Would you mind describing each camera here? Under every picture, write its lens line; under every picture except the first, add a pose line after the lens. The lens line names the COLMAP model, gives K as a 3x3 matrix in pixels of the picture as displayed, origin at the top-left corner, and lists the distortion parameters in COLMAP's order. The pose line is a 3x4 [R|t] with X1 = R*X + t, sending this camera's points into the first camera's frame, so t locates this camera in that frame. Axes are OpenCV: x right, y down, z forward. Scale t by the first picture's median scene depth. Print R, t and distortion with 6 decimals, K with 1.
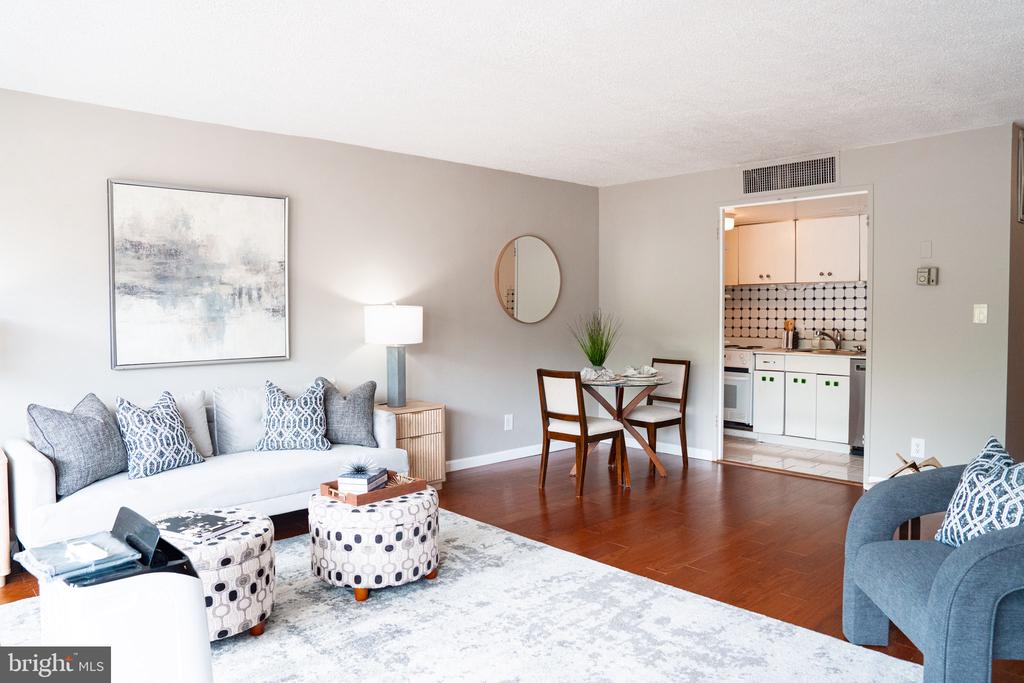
lens RADIAL K [[724.5, 0, 513.2], [0, 724.5, 342.0], [0, 0, 1]] dist [-0.094870, 0.046651]
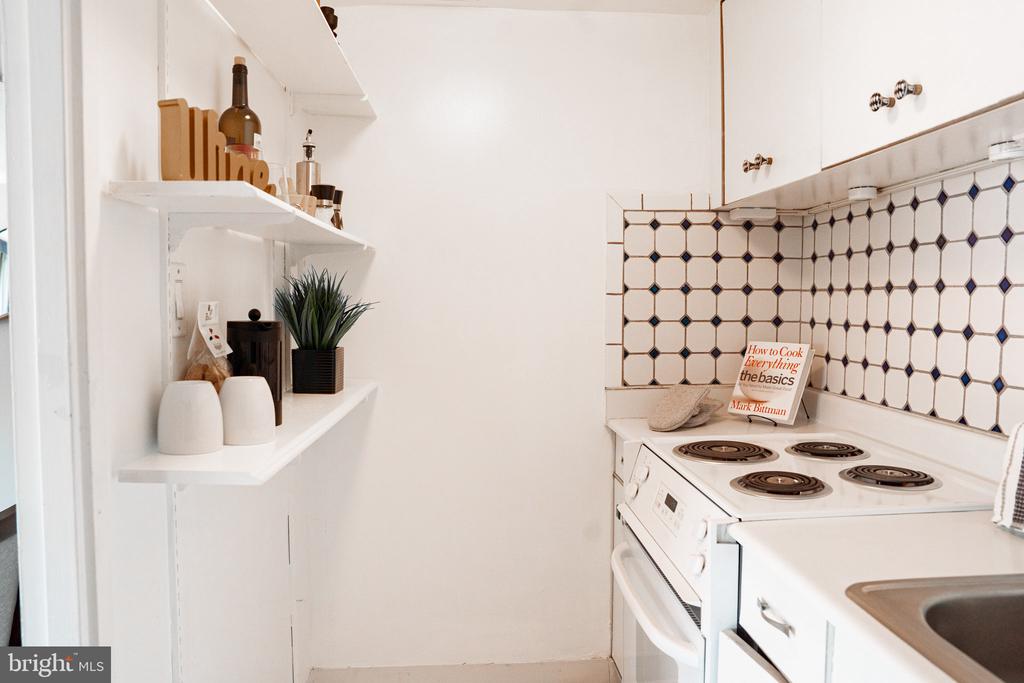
lens RADIAL K [[724.5, 0, 511.3], [0, 724.5, 348.3], [0, 0, 1]] dist [-0.094870, 0.046651]
pose [[0.767365, 0.045215, -0.639614, 0.524573], [-0.033667, 0.998976, 0.030228, -0.042668], [0.640326, -0.001662, 0.768102, 1.079507]]
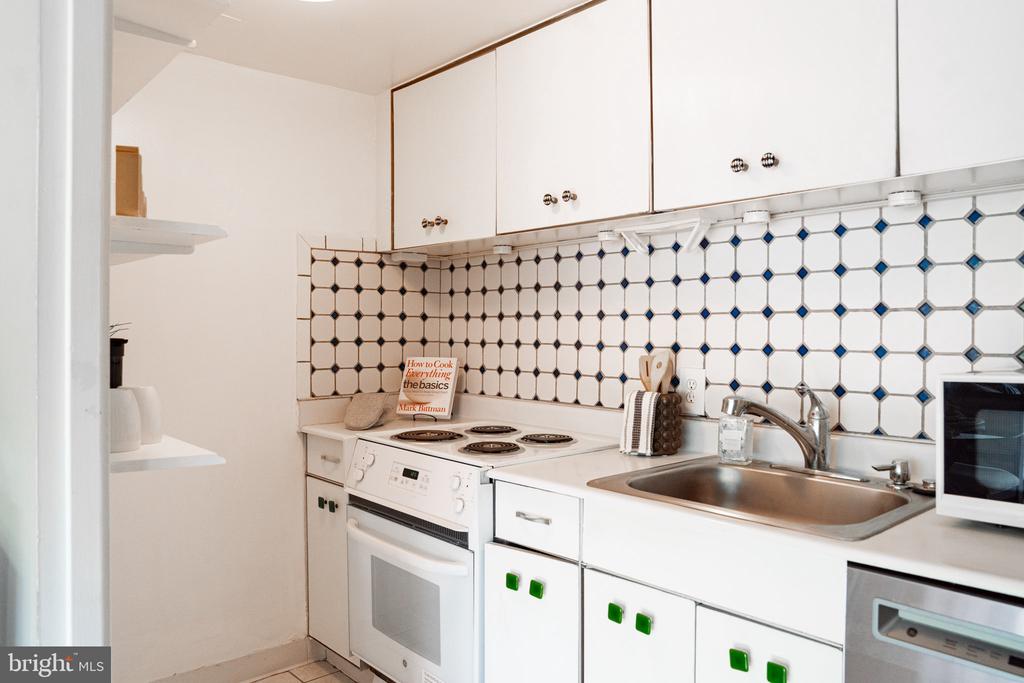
lens RADIAL K [[733.5, 0, 516.7], [0, 733.5, 342.5], [0, 0, 1]] dist [-0.081812, 0.011965]
pose [[0.999040, 0.009992, -0.042658, 0.465549], [-0.011367, 0.999420, -0.032111, -0.032926], [0.042313, 0.032565, 0.998574, 0.950206]]
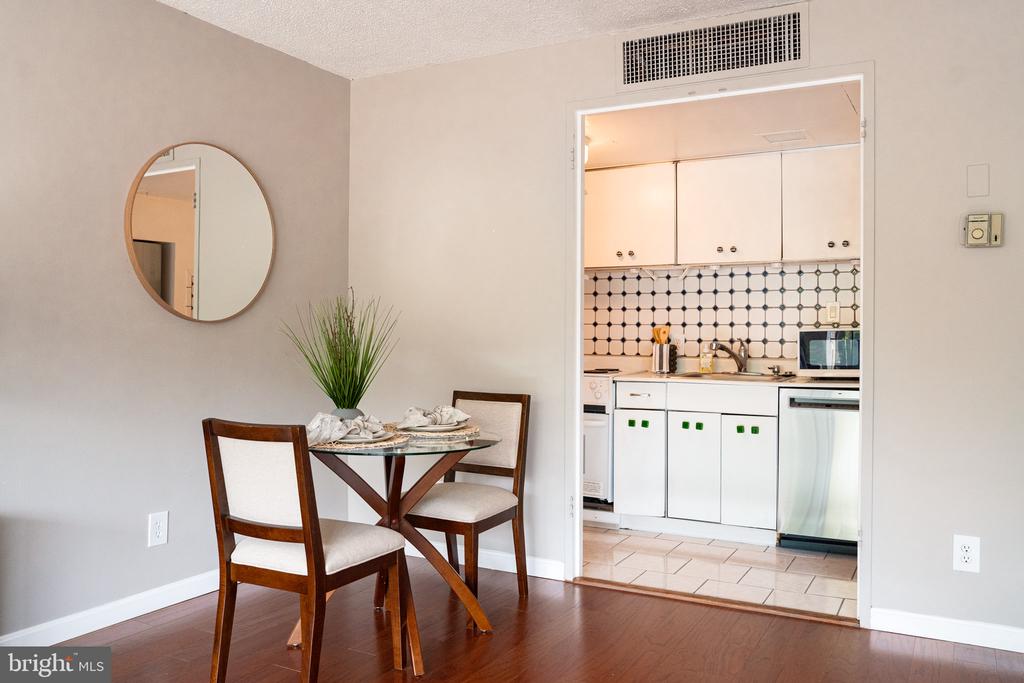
lens RADIAL K [[833.9, 0, 520.1], [0, 833.9, 342.0], [0, 0, 1]] dist [-0.056450, 0.012391]
pose [[0.947798, 0.005521, 0.318825, 0.054386], [0.005908, 0.999374, -0.034871, 0.010032], [-0.318818, 0.034934, 0.947172, 0.482358]]
